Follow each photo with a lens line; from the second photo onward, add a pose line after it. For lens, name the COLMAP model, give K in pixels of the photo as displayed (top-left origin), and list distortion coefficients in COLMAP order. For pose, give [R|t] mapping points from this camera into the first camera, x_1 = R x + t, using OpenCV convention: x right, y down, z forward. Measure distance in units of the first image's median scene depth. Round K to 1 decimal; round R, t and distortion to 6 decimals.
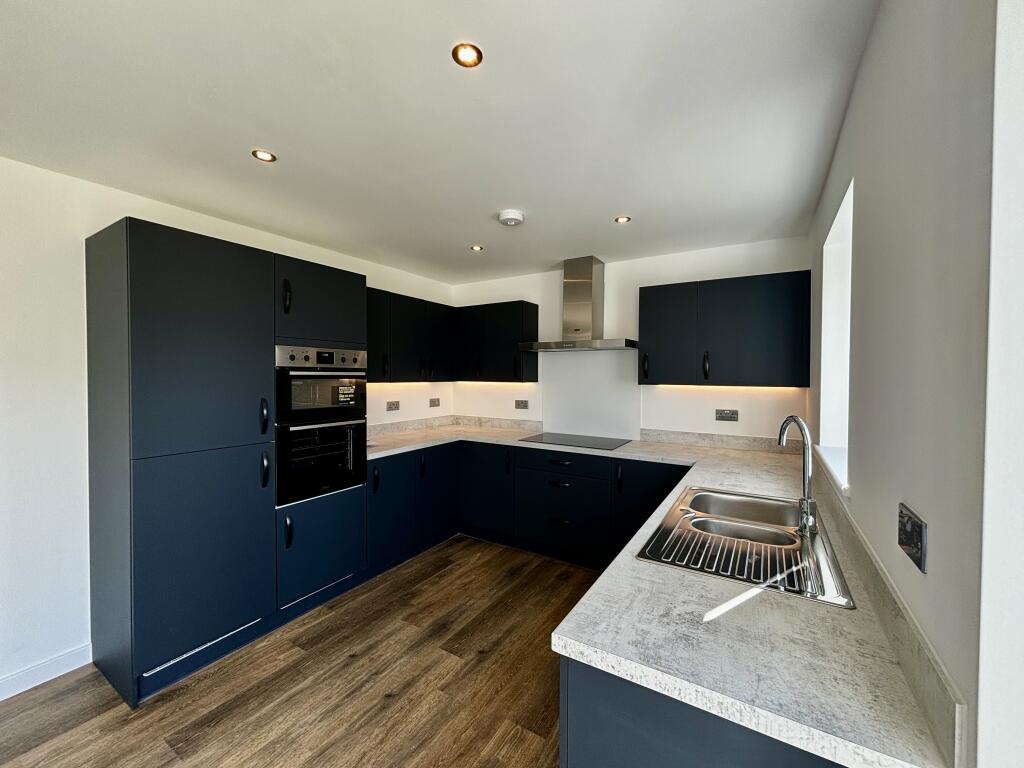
lens RADIAL K [[413.9, 0, 512.0], [0, 413.9, 384.0], [0, 0, 1]] dist [-0.000156, 0.000190]
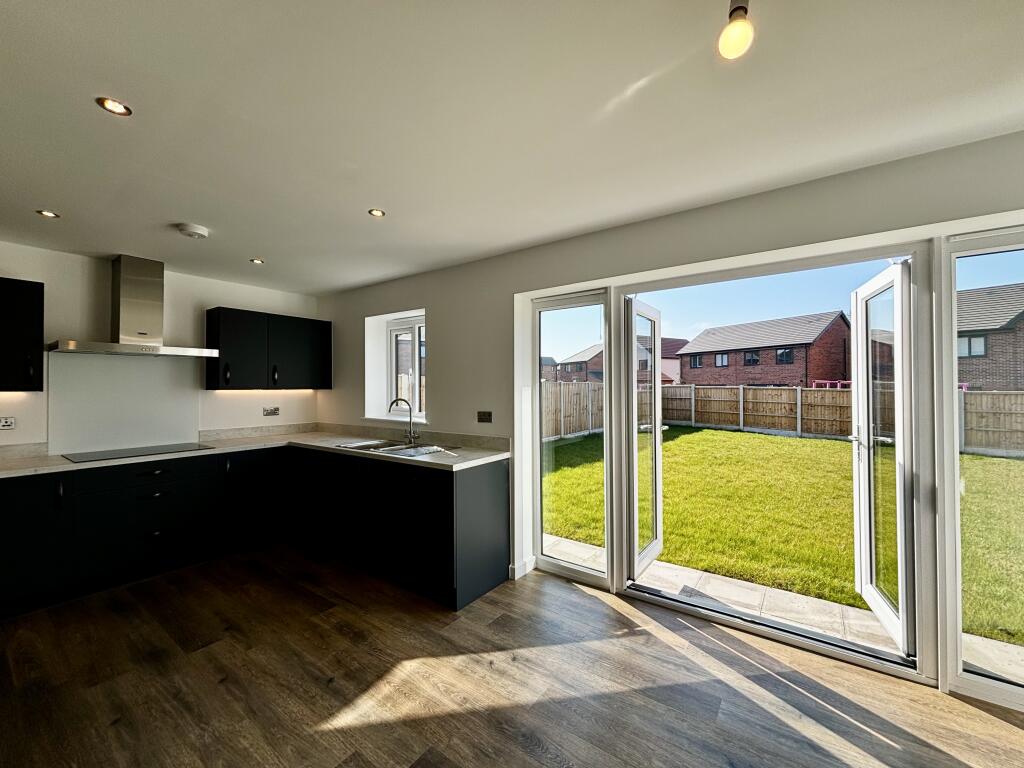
lens RADIAL K [[413.9, 0, 512.0], [0, 413.9, 384.0], [0, 0, 1]] dist [-0.000156, 0.000190]
pose [[0.068861, 0.001927, 0.997624, -0.824333], [0.024390, 0.999696, -0.003614, 0.008435], [-0.997328, 0.024581, 0.068793, 0.103667]]
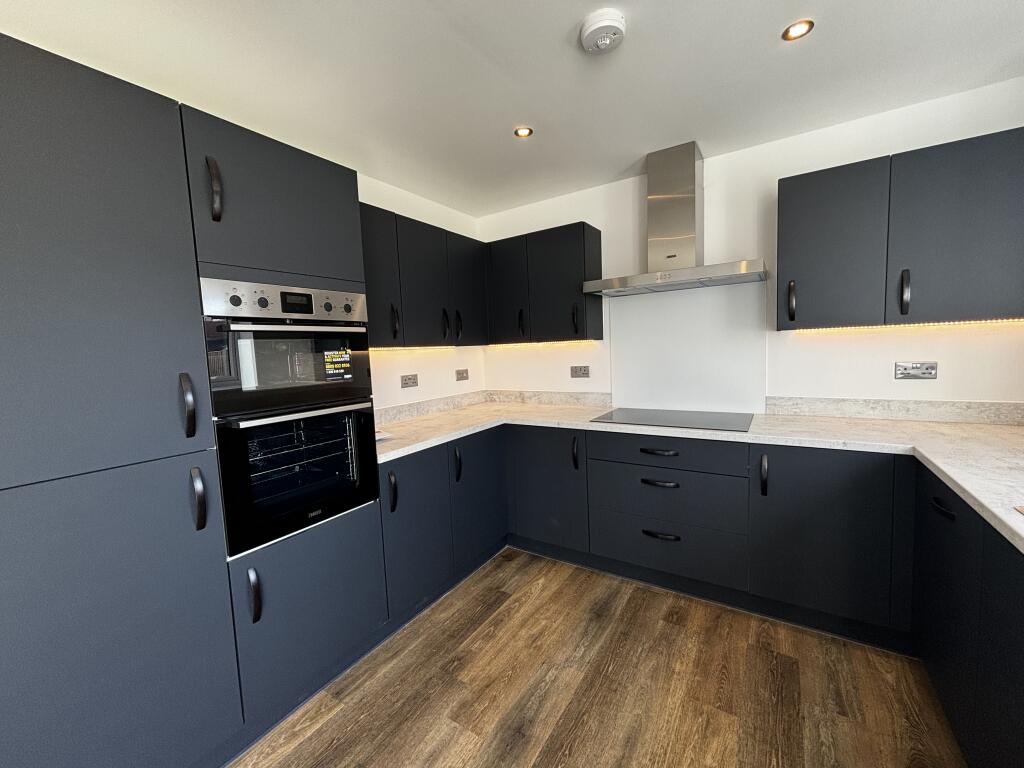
lens RADIAL K [[413.9, 0, 512.0], [0, 413.9, 384.0], [0, 0, 1]] dist [-0.000156, 0.000190]
pose [[0.998695, -0.045545, -0.023093, -0.110888], [0.046919, 0.996916, 0.062913, 0.025725], [0.020156, -0.063915, 0.997752, 0.337438]]
